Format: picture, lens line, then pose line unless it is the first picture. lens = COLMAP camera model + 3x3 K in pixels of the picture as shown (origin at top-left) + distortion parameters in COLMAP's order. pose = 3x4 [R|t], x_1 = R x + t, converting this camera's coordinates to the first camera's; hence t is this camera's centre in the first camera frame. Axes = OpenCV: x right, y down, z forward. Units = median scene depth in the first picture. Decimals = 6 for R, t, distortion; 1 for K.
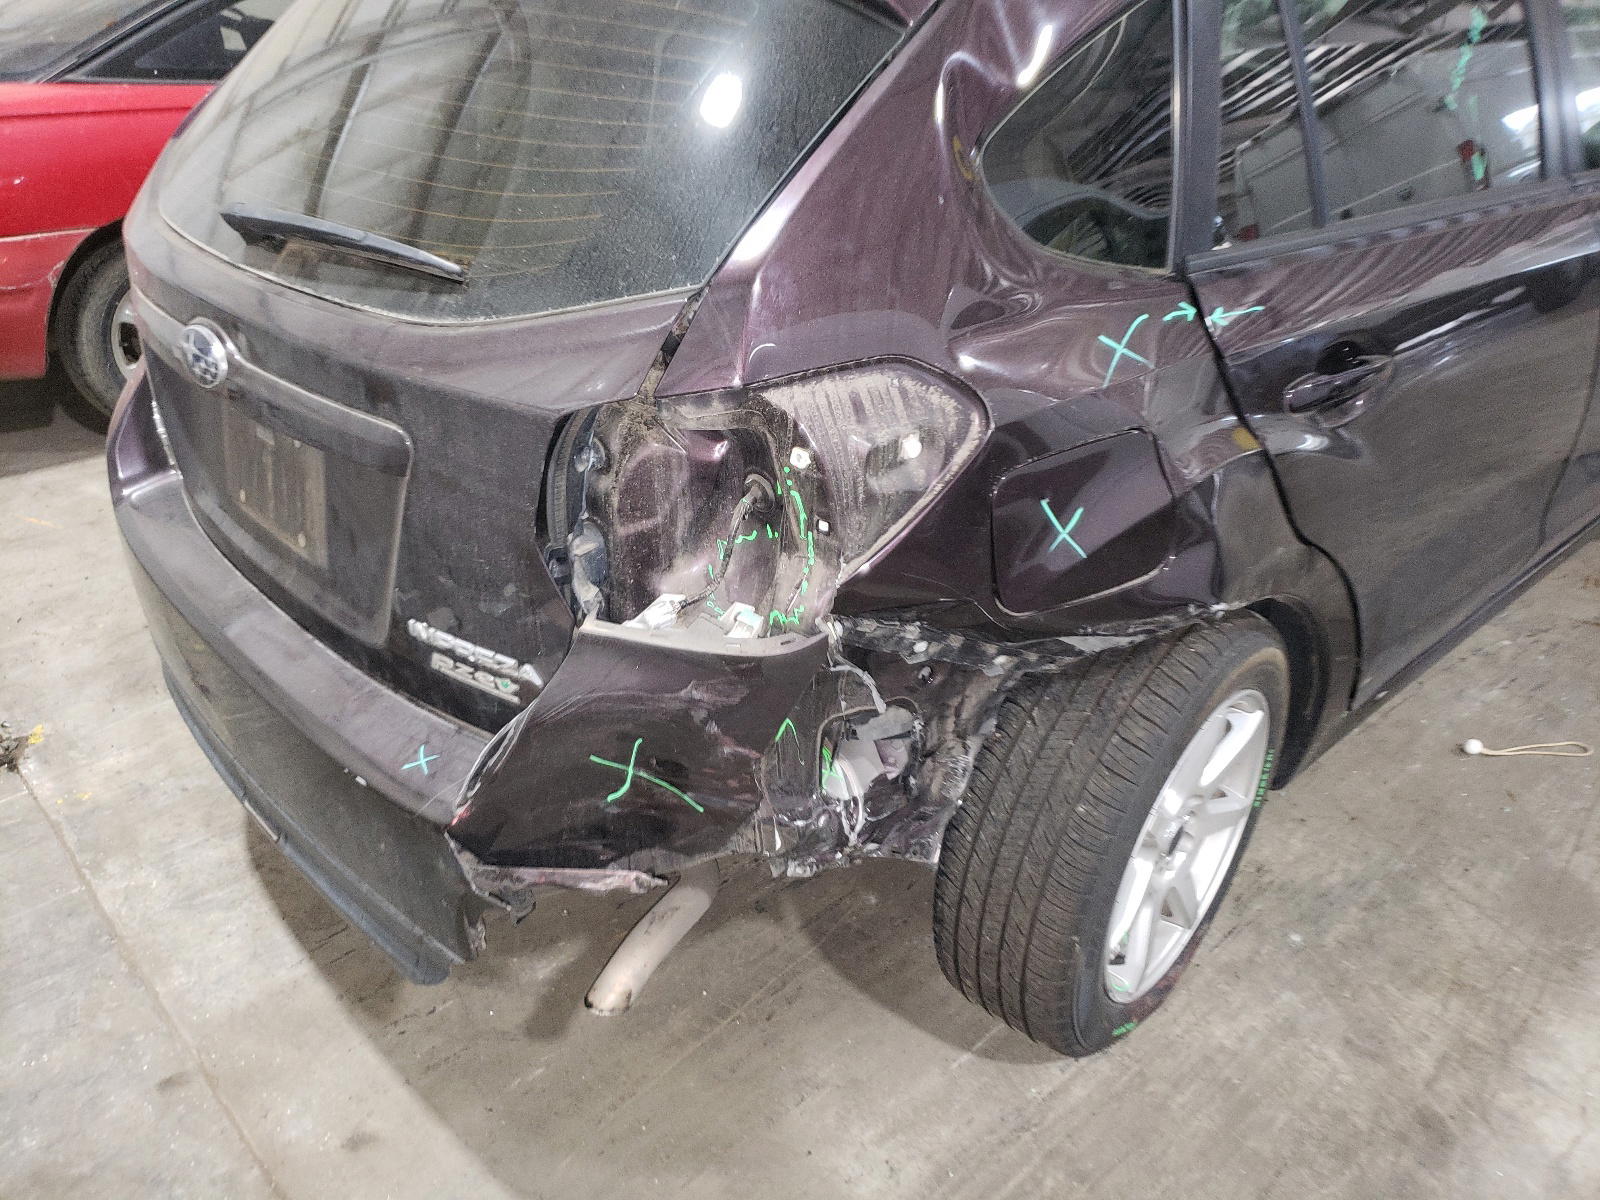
lens RADIAL K [[1234.3, 0, 794.3], [0, 1234.3, 607.6], [0, 0, 1]] dist [0.031048, 0.000661]
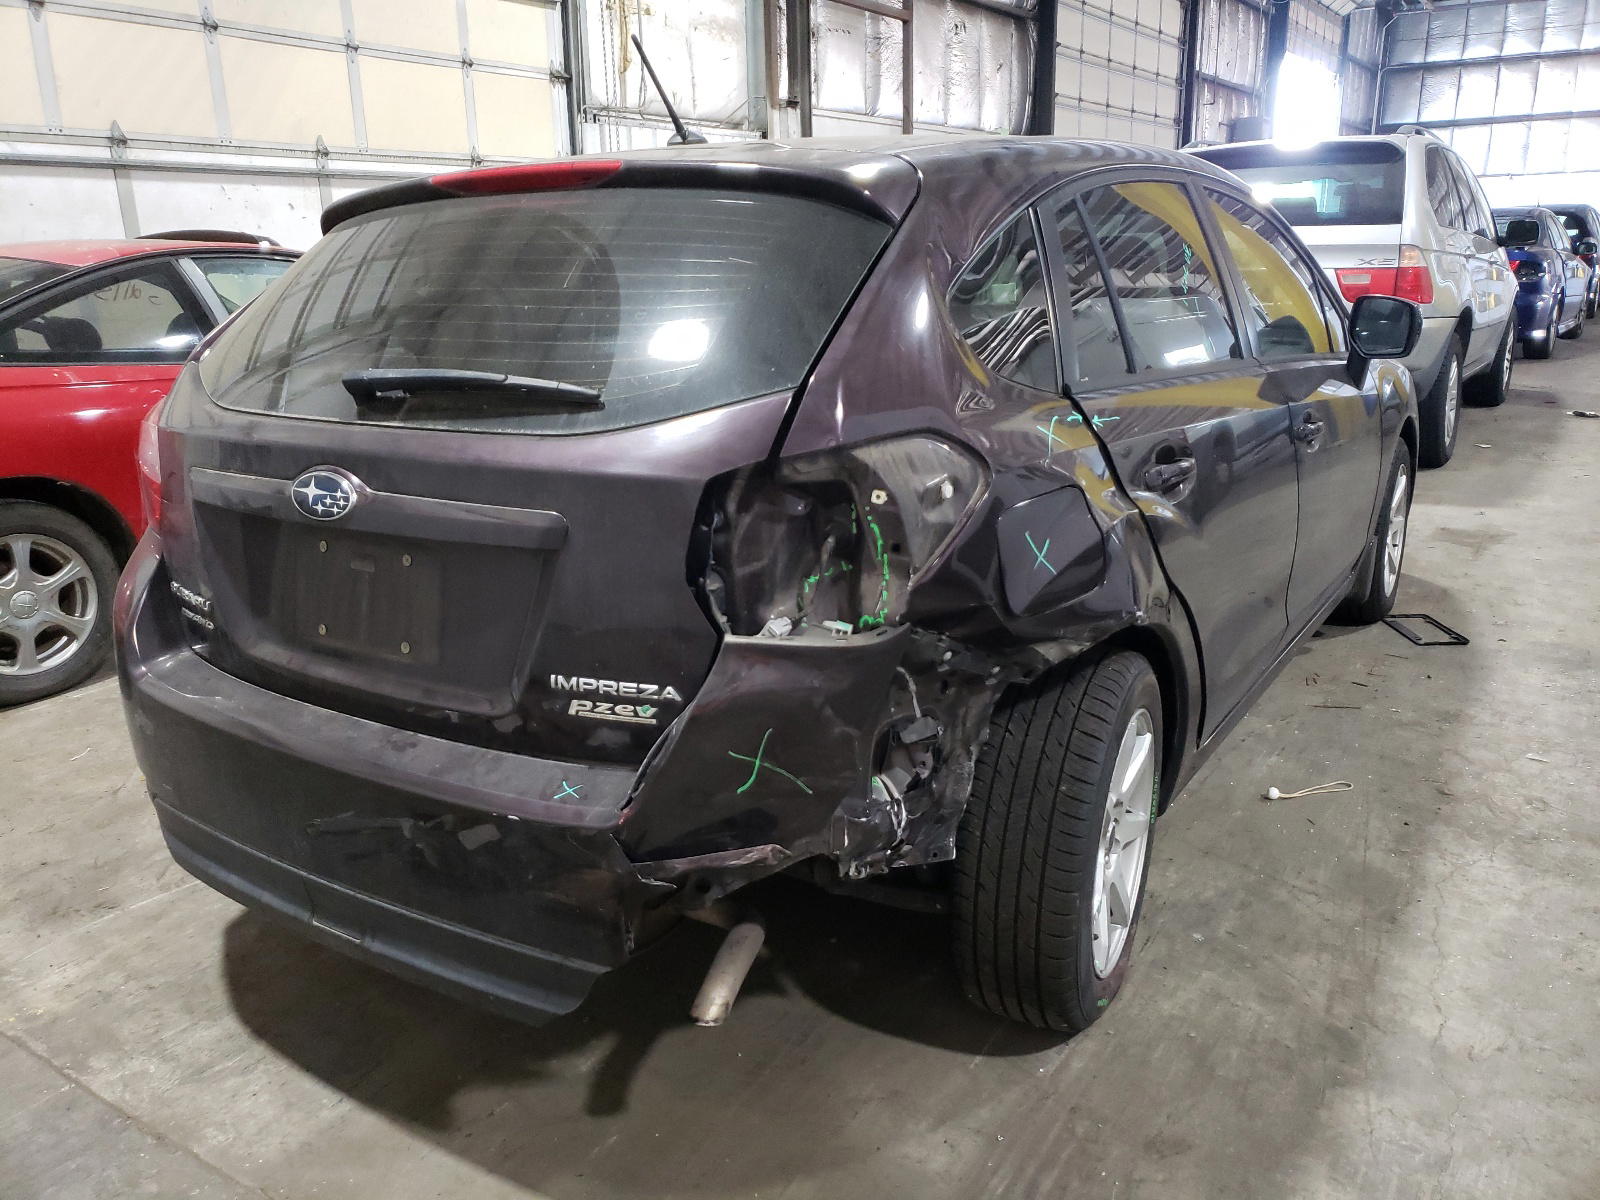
lens RADIAL K [[1240.0, 0, 811.5], [0, 1240.0, 593.9], [0, 0, 1]] dist [0.029494, 0.007454]
pose [[0.965234, -0.078561, 0.249303, -0.317566], [0.136737, 0.964614, -0.225438, 0.215602], [-0.222771, 0.251689, 0.941820, -0.206313]]
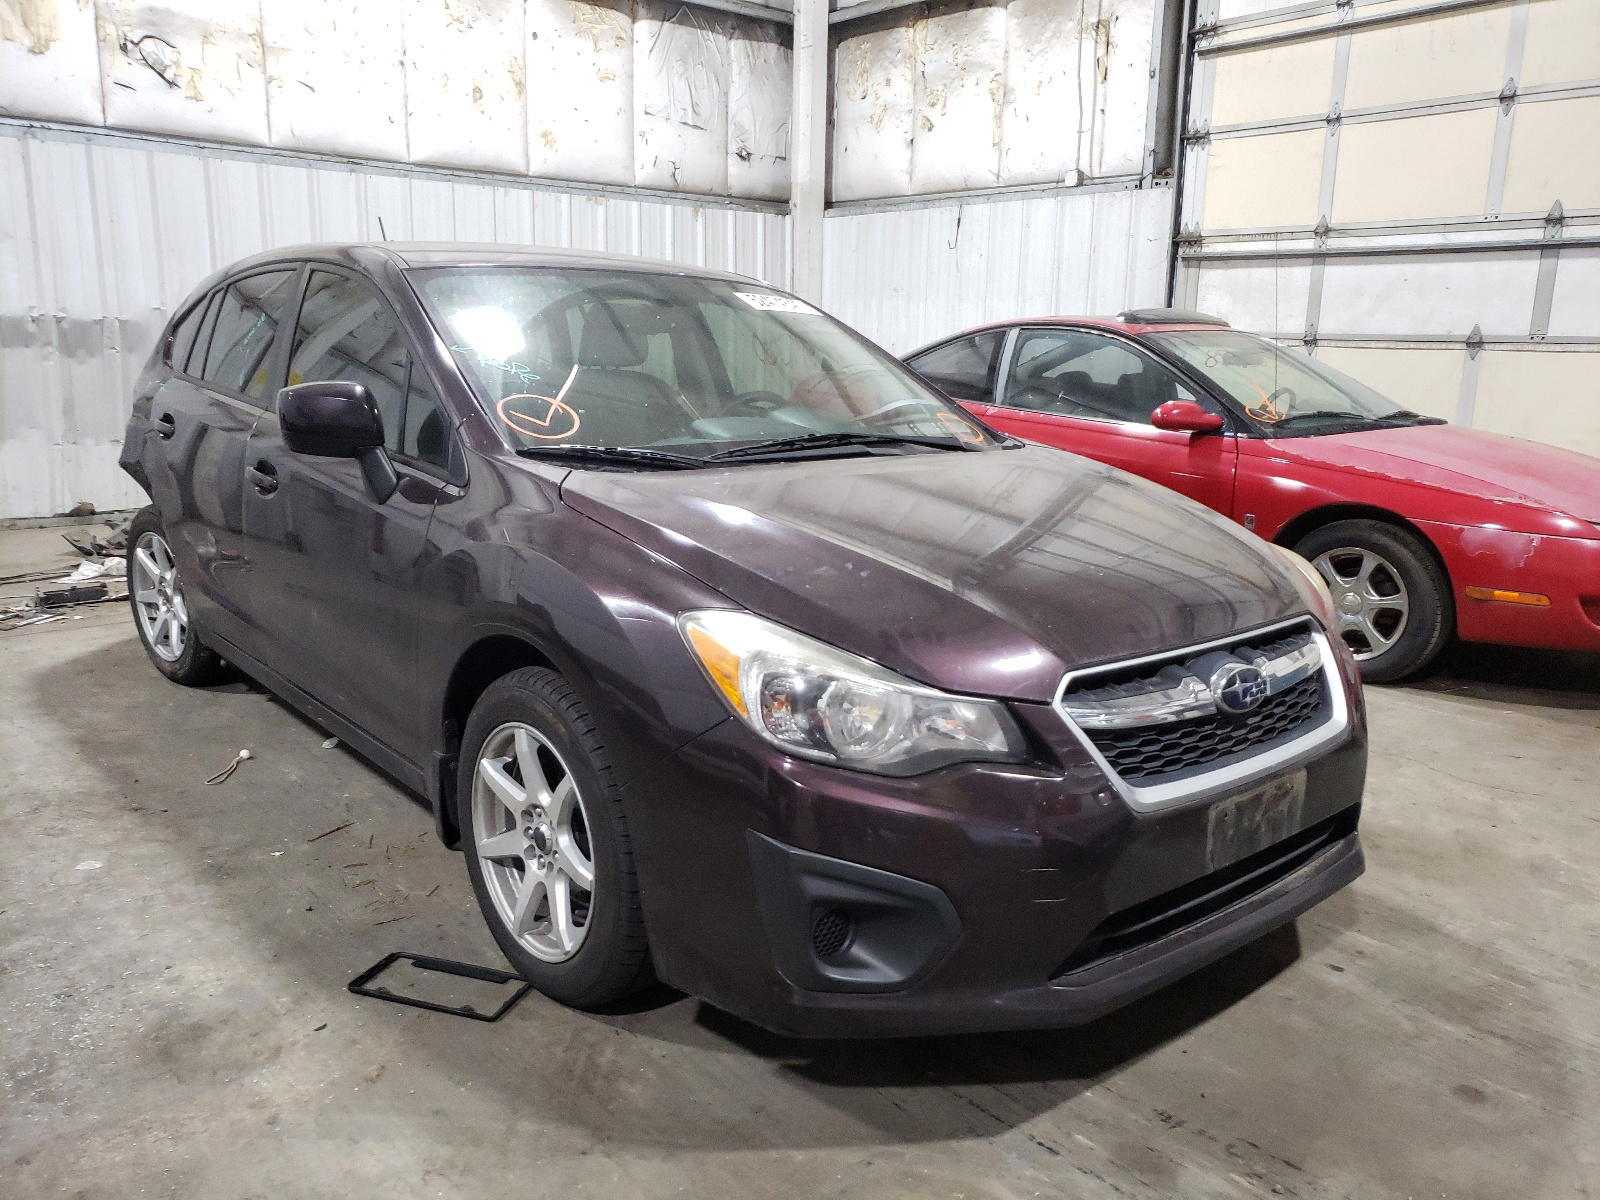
lens RADIAL K [[1234.3, 0, 804.8], [0, 1234.3, 611.3], [0, 0, 1]] dist [0.031048, 0.000661]
pose [[-0.025851, 0.236833, -0.971206, 3.069921], [-0.514274, 0.829959, 0.216078, -1.118921], [0.857236, 0.505052, 0.100342, 2.100408]]
